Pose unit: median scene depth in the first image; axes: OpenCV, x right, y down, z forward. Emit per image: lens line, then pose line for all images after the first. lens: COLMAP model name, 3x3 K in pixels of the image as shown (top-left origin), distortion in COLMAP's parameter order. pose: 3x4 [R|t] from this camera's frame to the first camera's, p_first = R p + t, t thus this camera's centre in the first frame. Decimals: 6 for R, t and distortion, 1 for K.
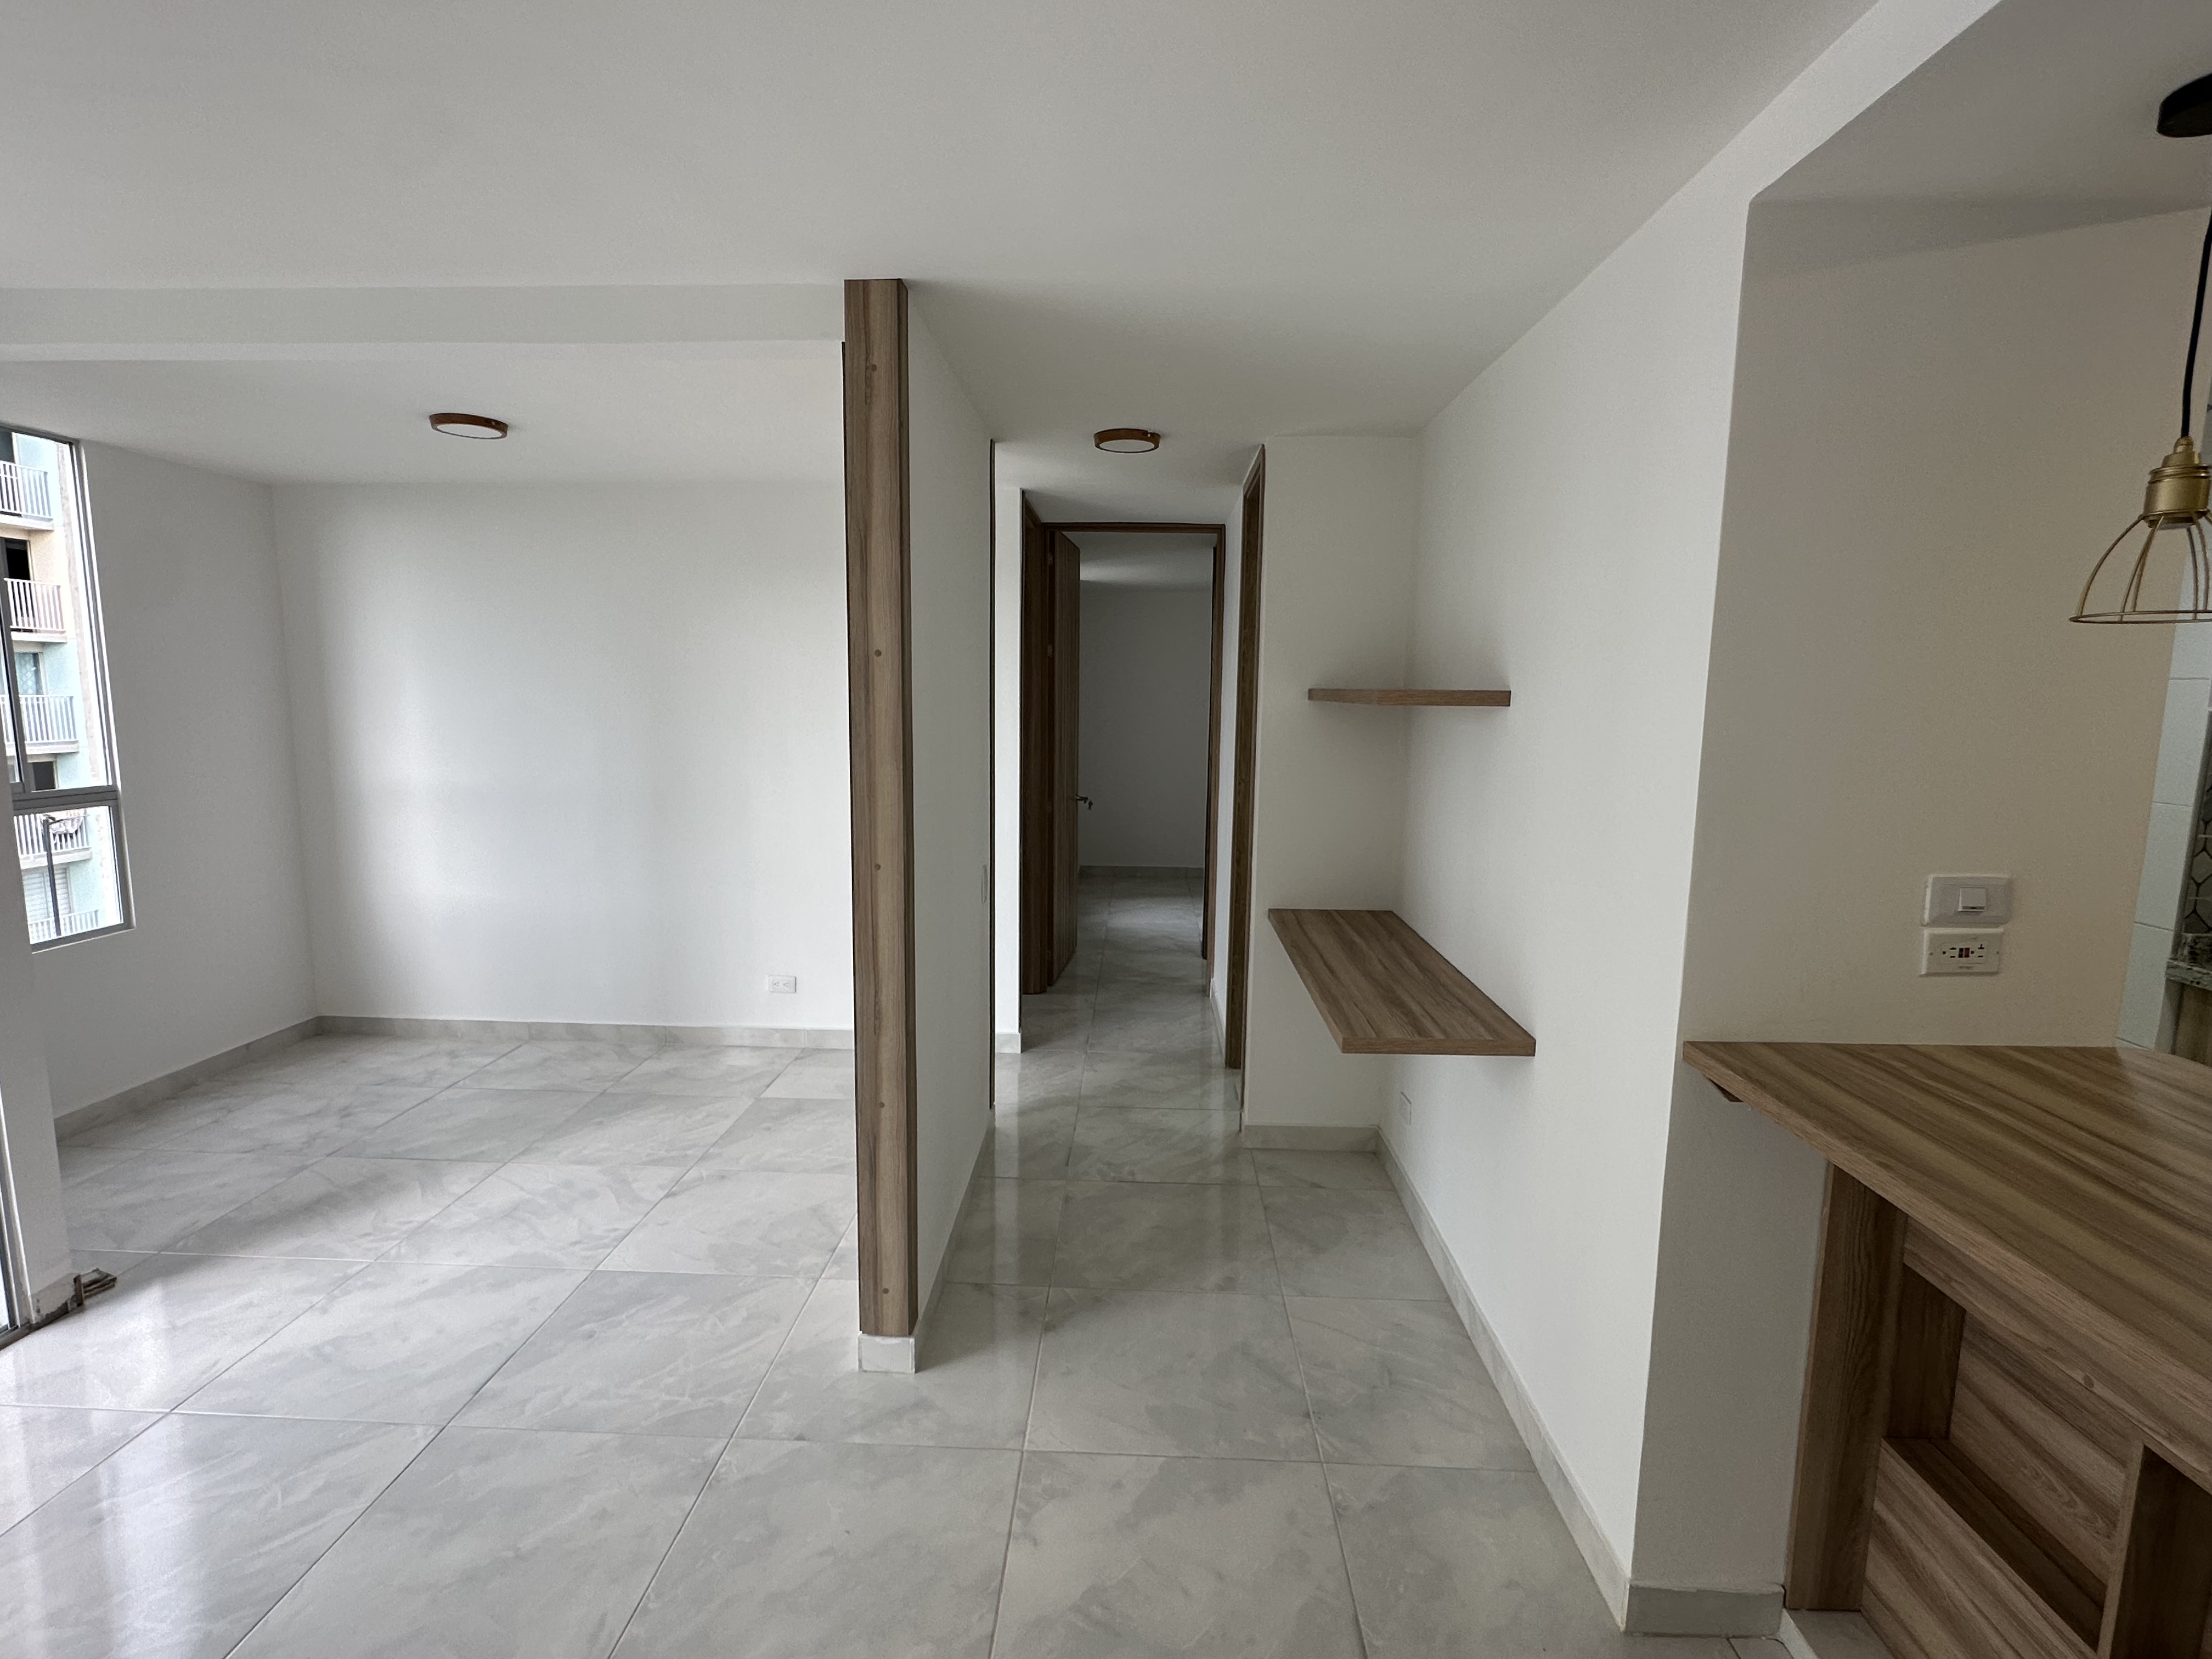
lens RADIAL K [[1064.3, 0, 1099.4], [0, 1064.3, 837.4], [0, 0, 1]] dist [-0.004818, 0.000518]
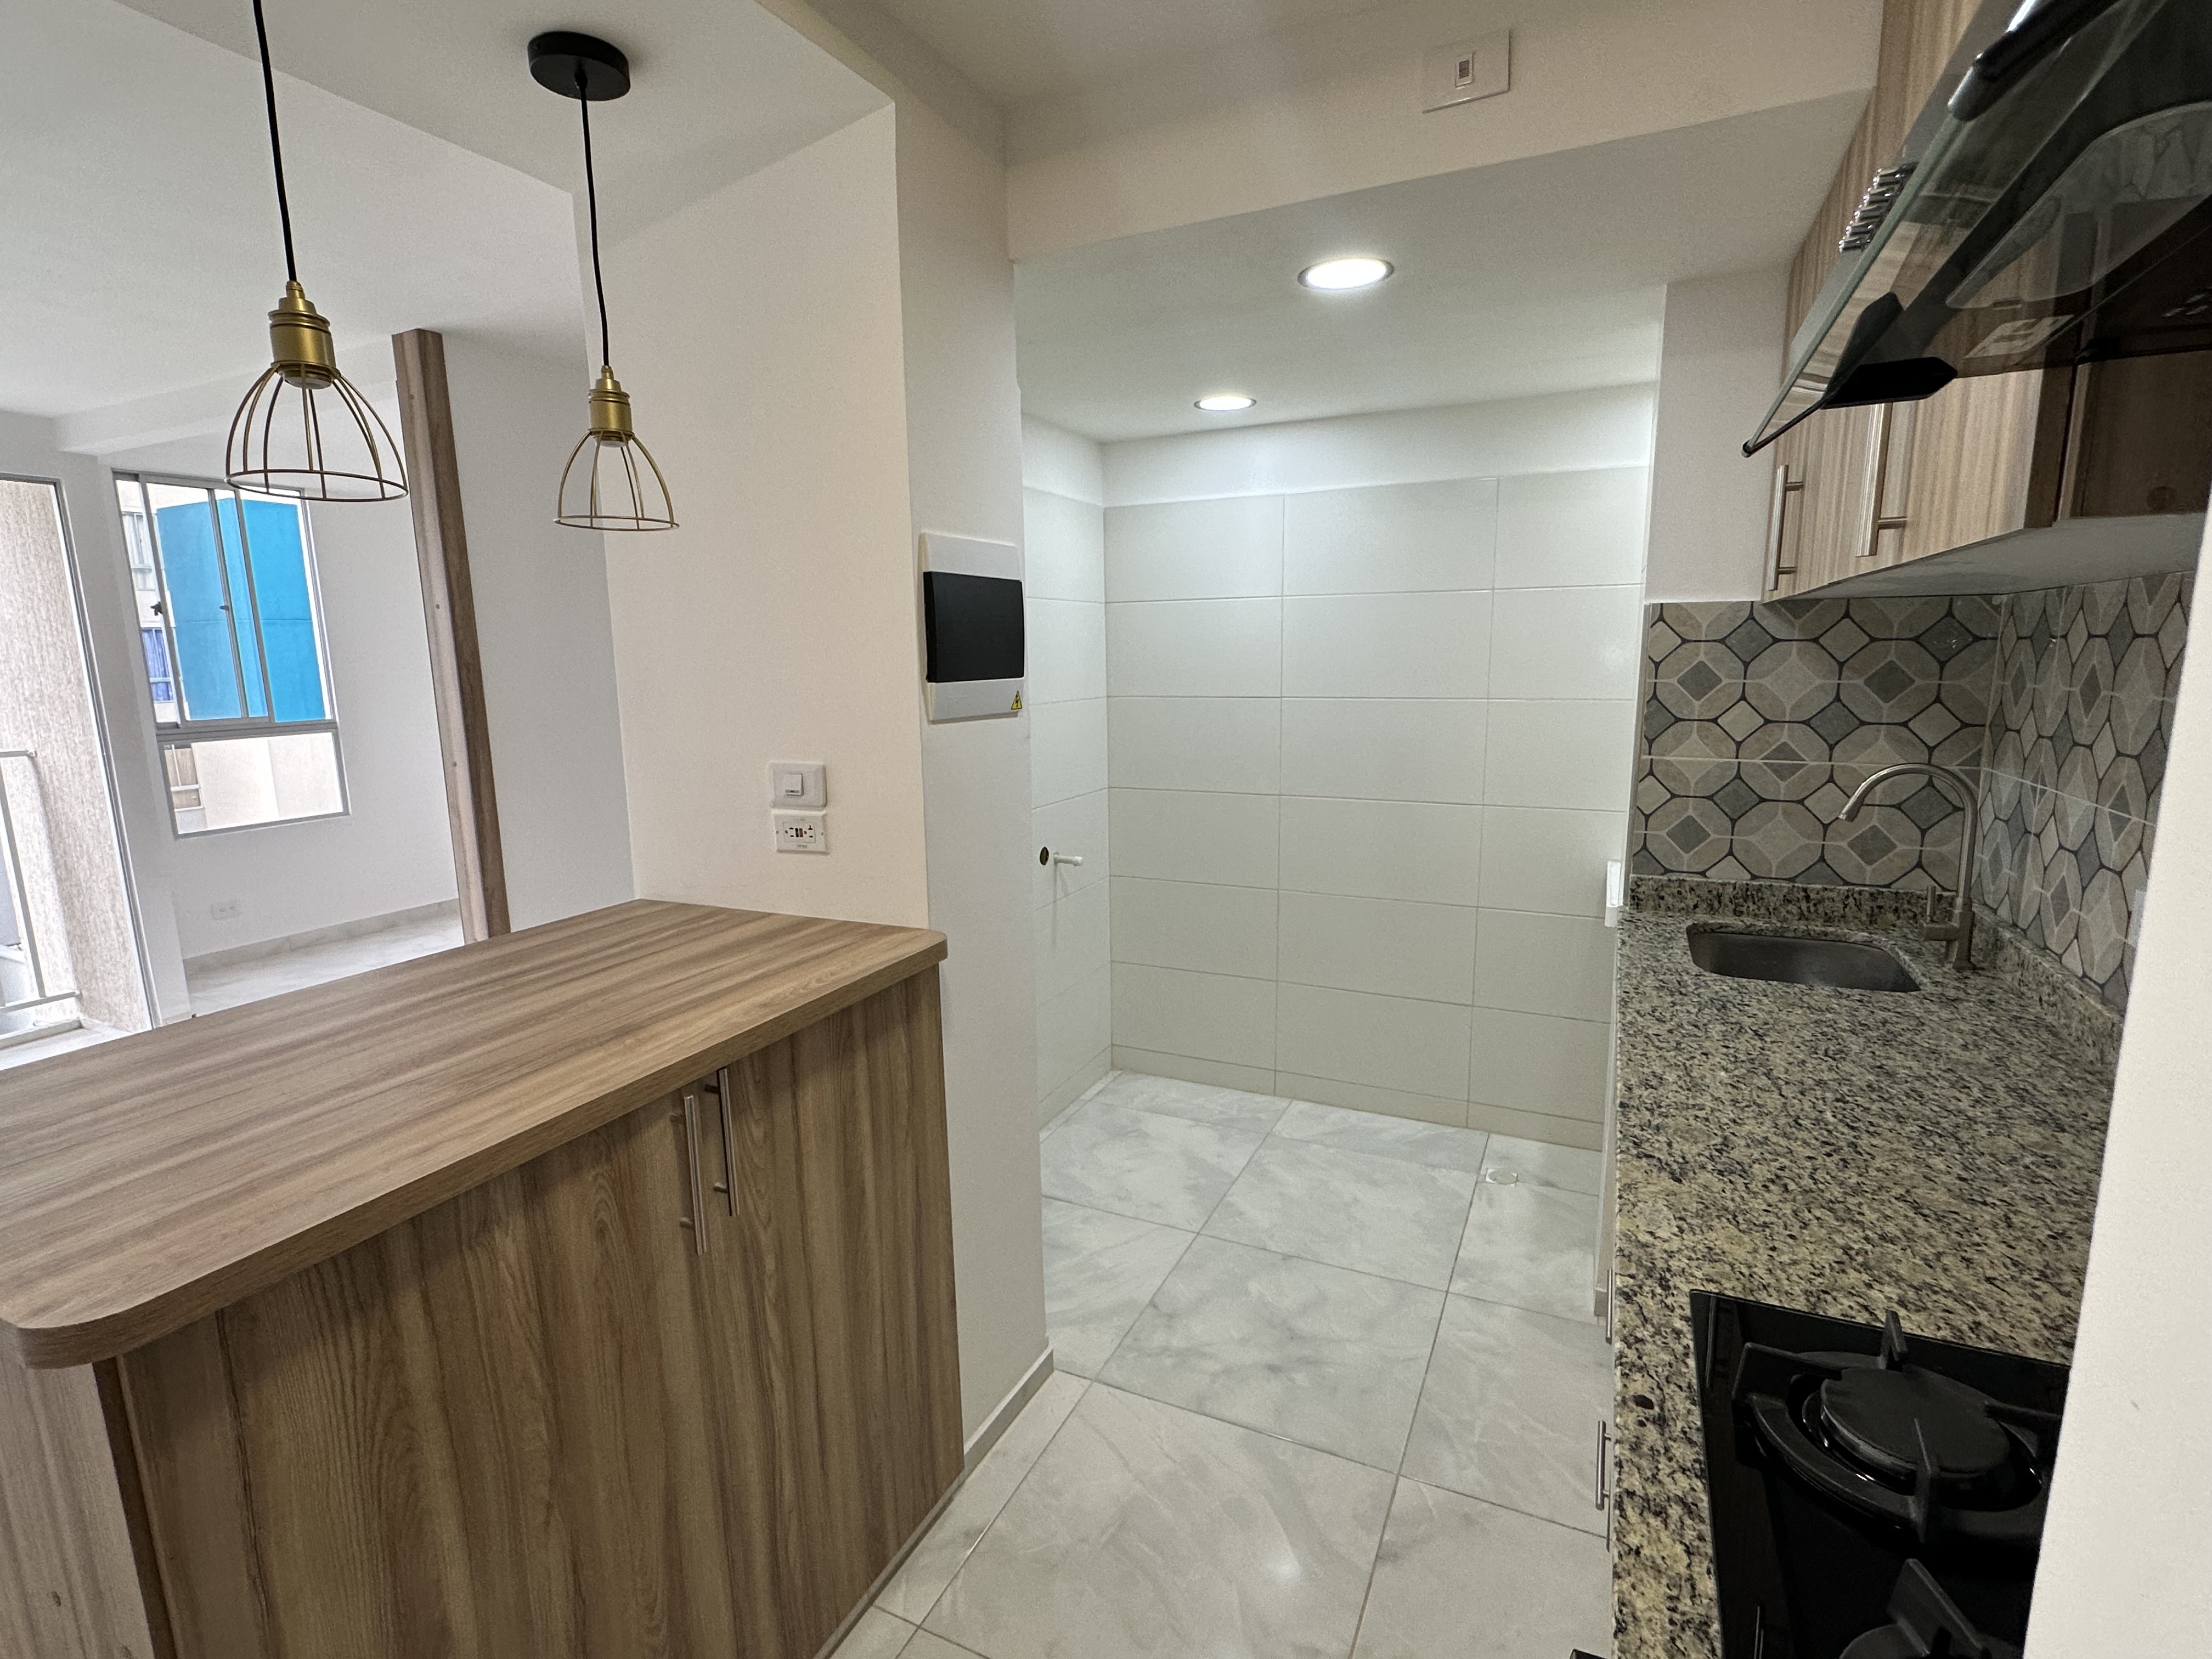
lens RADIAL K [[1064.3, 0, 1091.1], [0, 1064.3, 837.9], [0, 0, 1]] dist [-0.004818, 0.000518]
pose [[0.916512, 0.041771, -0.397819, 0.748880], [-0.026449, 0.998685, 0.043926, 0.028074], [0.399131, -0.029737, 0.916412, 0.049480]]
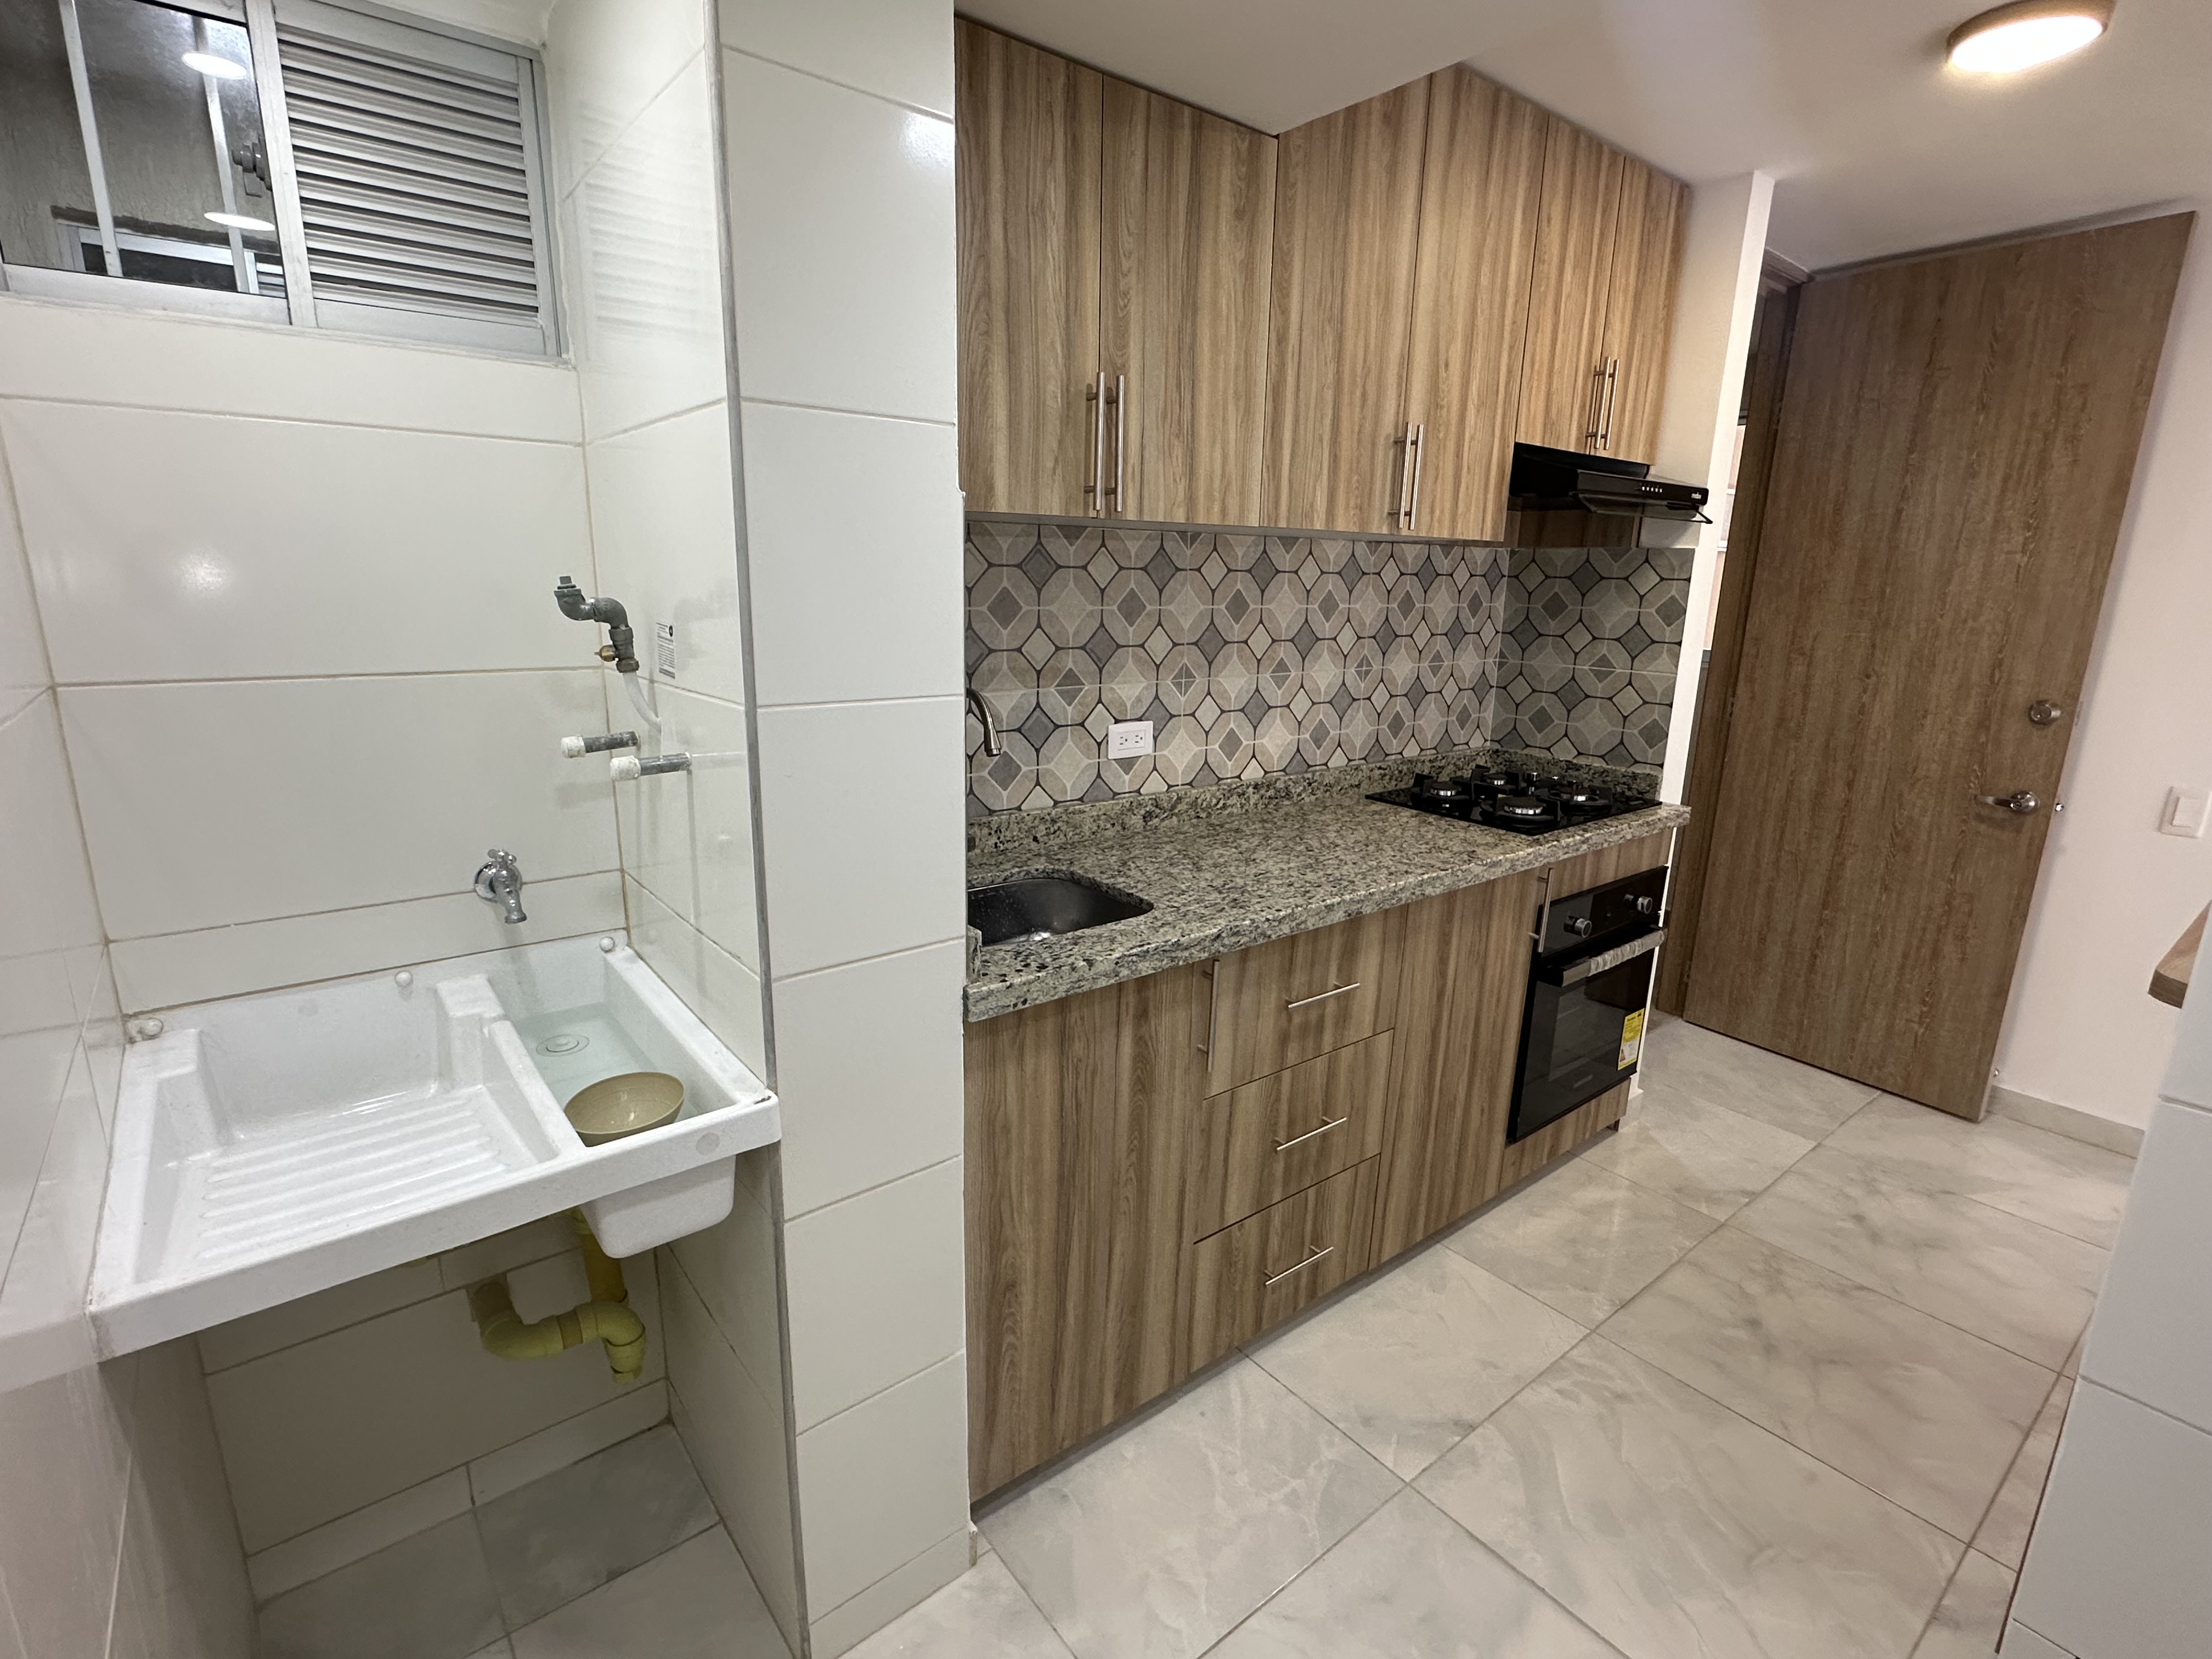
lens RADIAL K [[1064.3, 0, 1089.2], [0, 1064.3, 832.3], [0, 0, 1]] dist [-0.004818, 0.000518]
pose [[-0.651929, -0.203132, 0.730566, 0.471683], [0.075401, 0.941310, 0.329014, -0.098171], [-0.754522, 0.269580, -0.598350, 0.975148]]
